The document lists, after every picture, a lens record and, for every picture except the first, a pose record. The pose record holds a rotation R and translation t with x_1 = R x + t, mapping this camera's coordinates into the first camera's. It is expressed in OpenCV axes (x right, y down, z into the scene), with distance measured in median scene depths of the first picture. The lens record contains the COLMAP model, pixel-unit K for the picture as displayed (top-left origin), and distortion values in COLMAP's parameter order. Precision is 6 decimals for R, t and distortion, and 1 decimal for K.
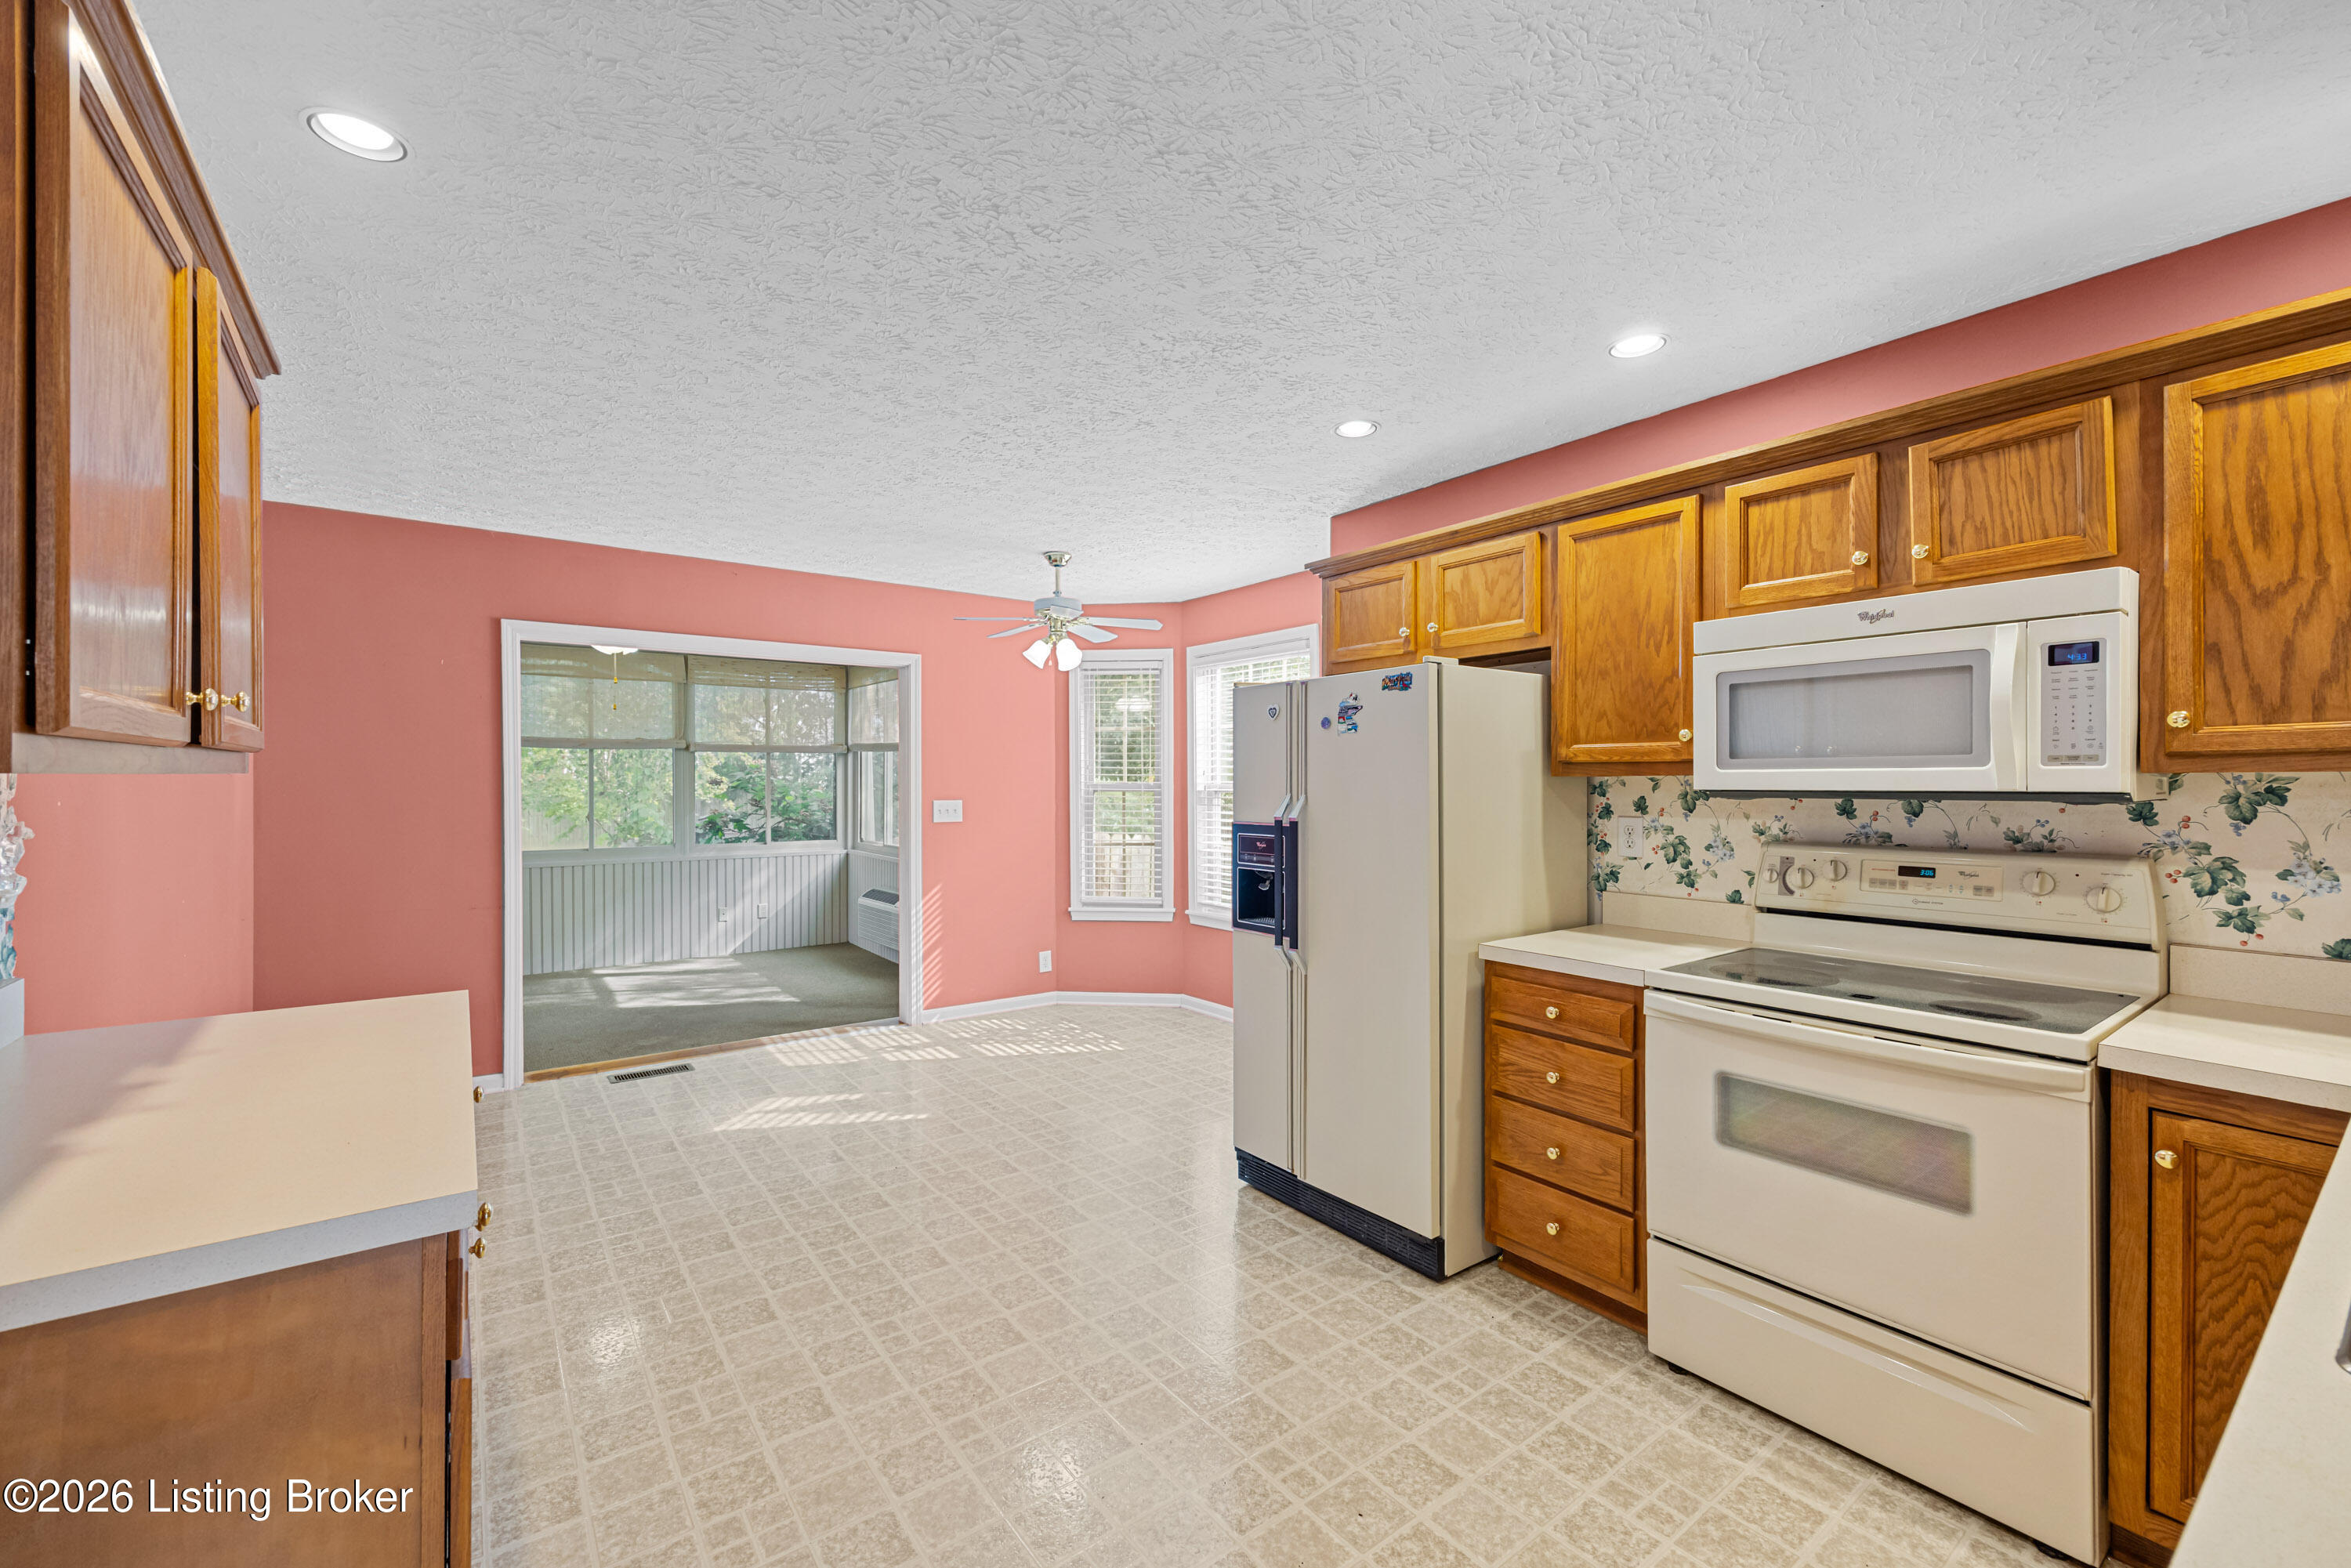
lens RADIAL K [[969.1, 0, 1184.1], [0, 969.1, 787.1], [0, 0, 1]] dist [0.002295, 0.000286]
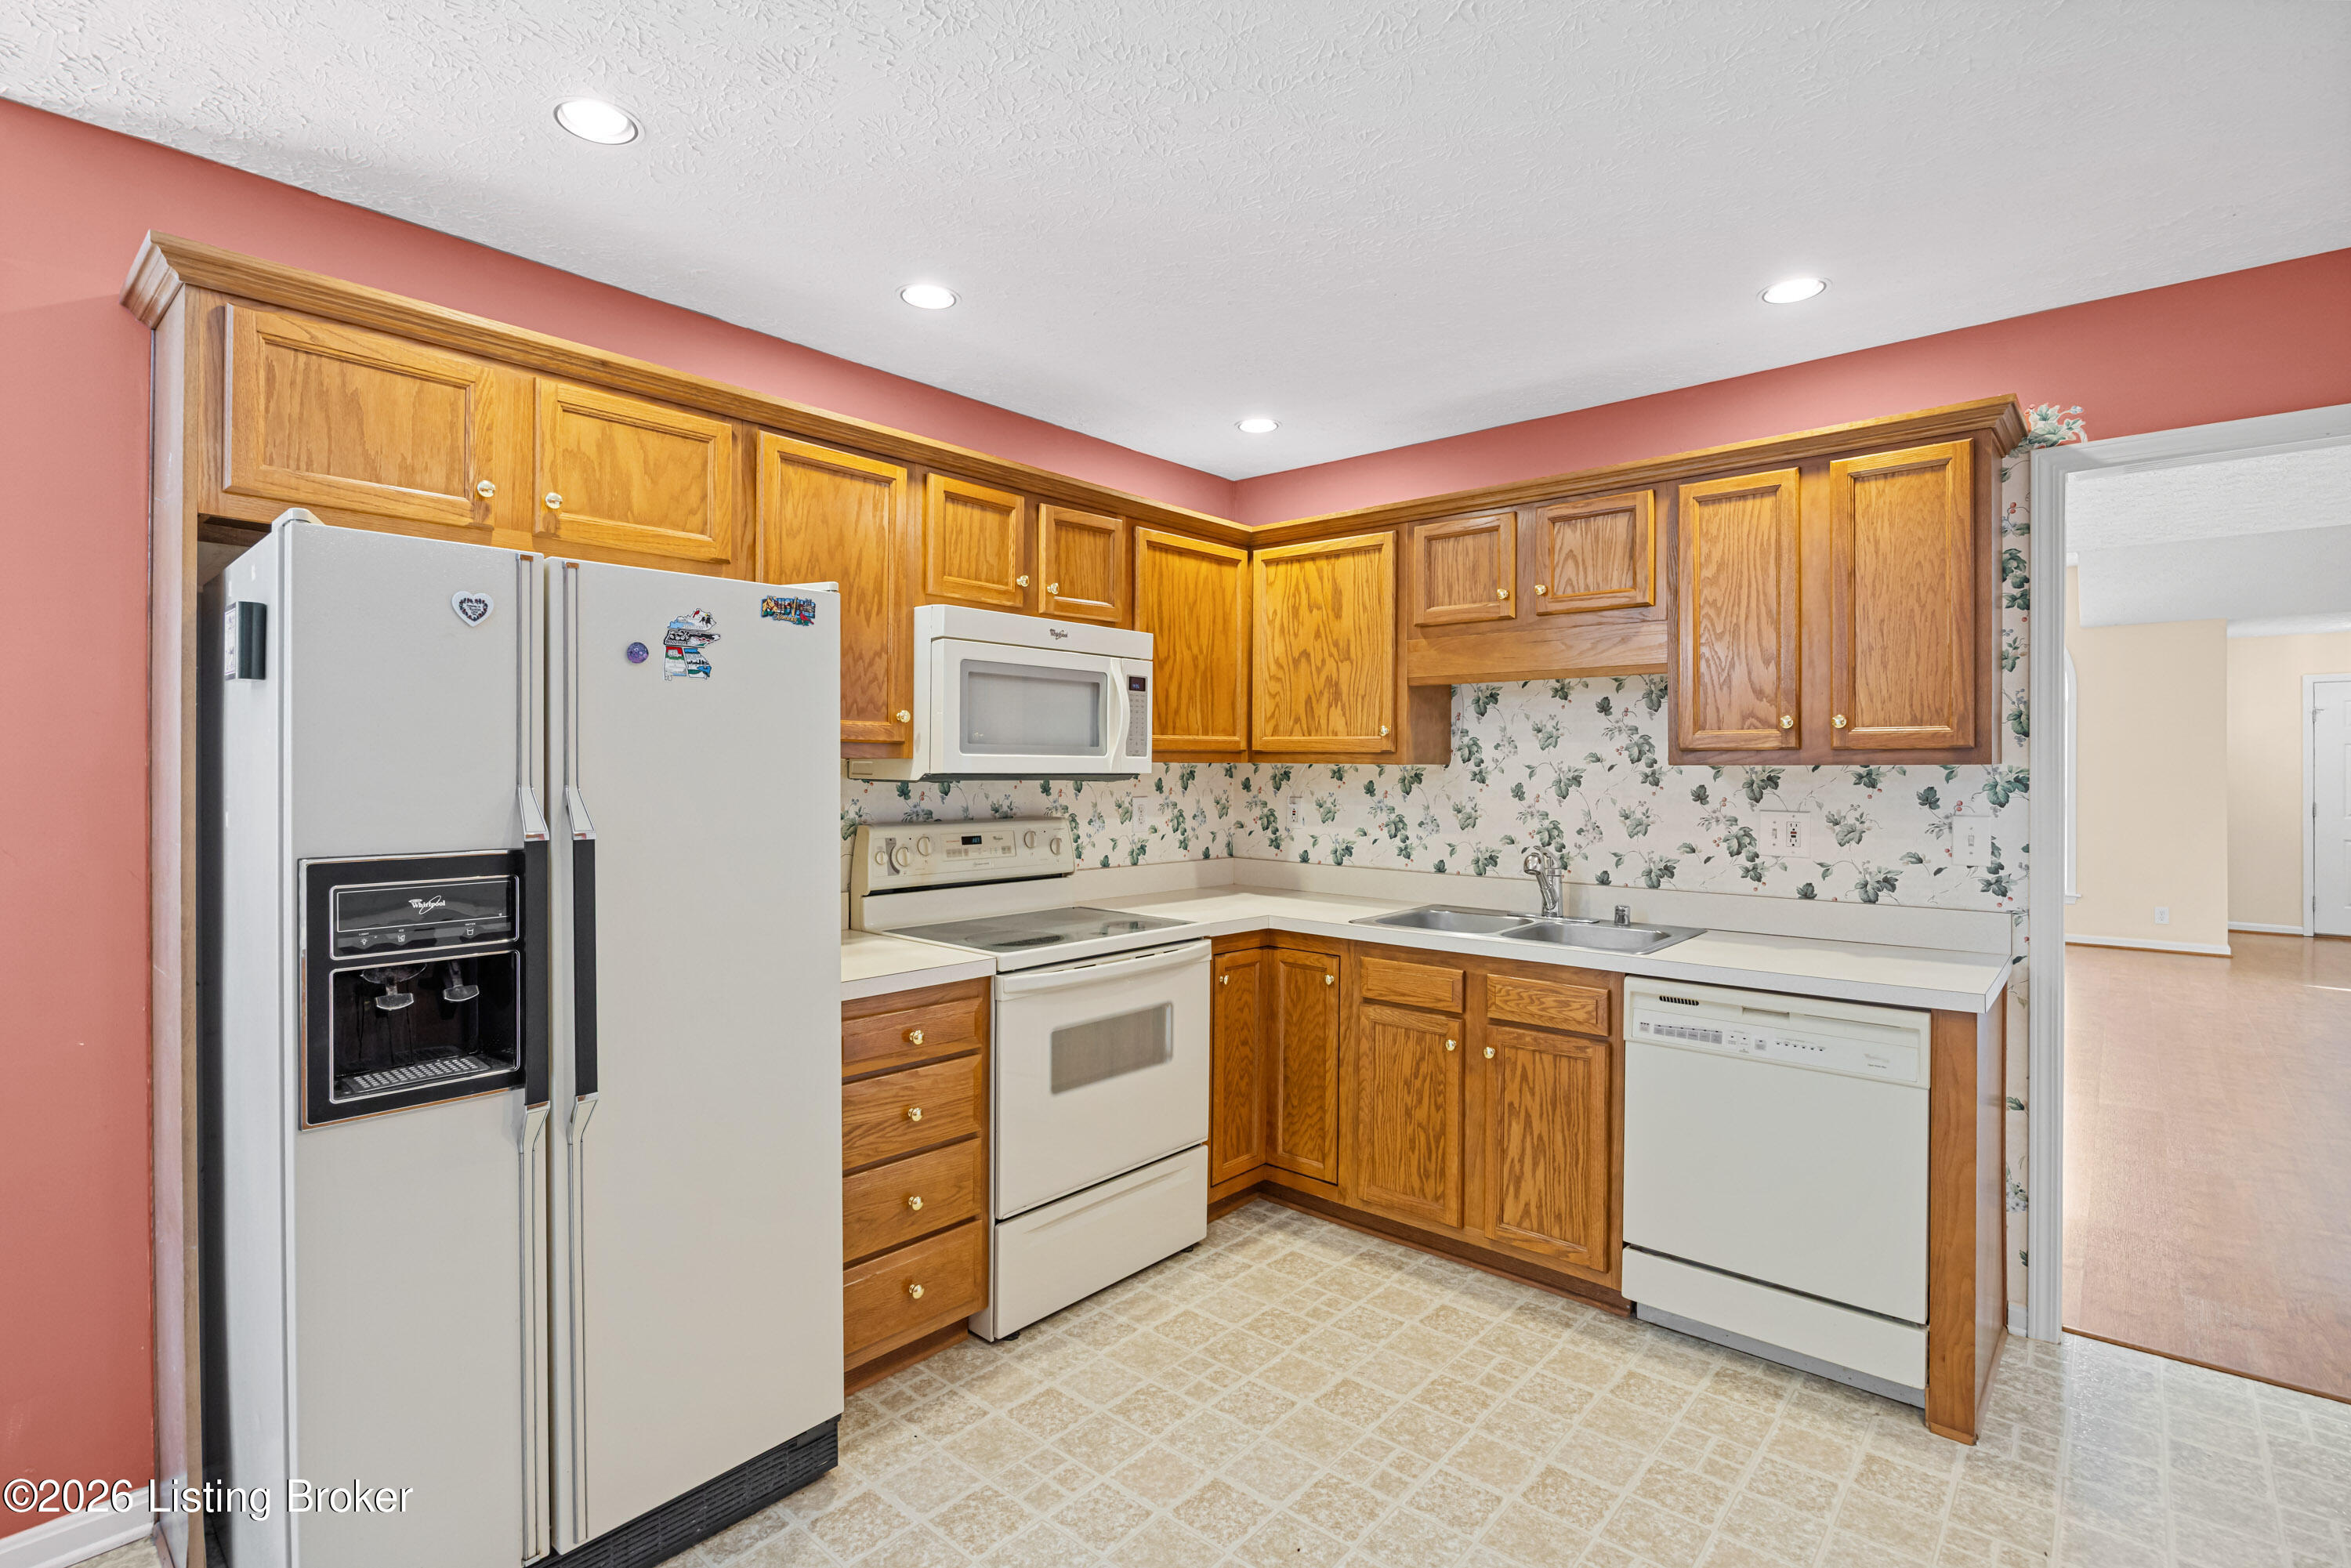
lens RADIAL K [[1072.7, 0, 1186.1], [0, 1072.7, 771.9], [0, 0, 1]] dist [-0.016877, 0.000573]
pose [[-0.205643, -0.003178, 0.978622, -0.625780], [-0.000414, 0.999995, 0.003161, -0.002558], [-0.978627, 0.000245, -0.205643, 1.035084]]
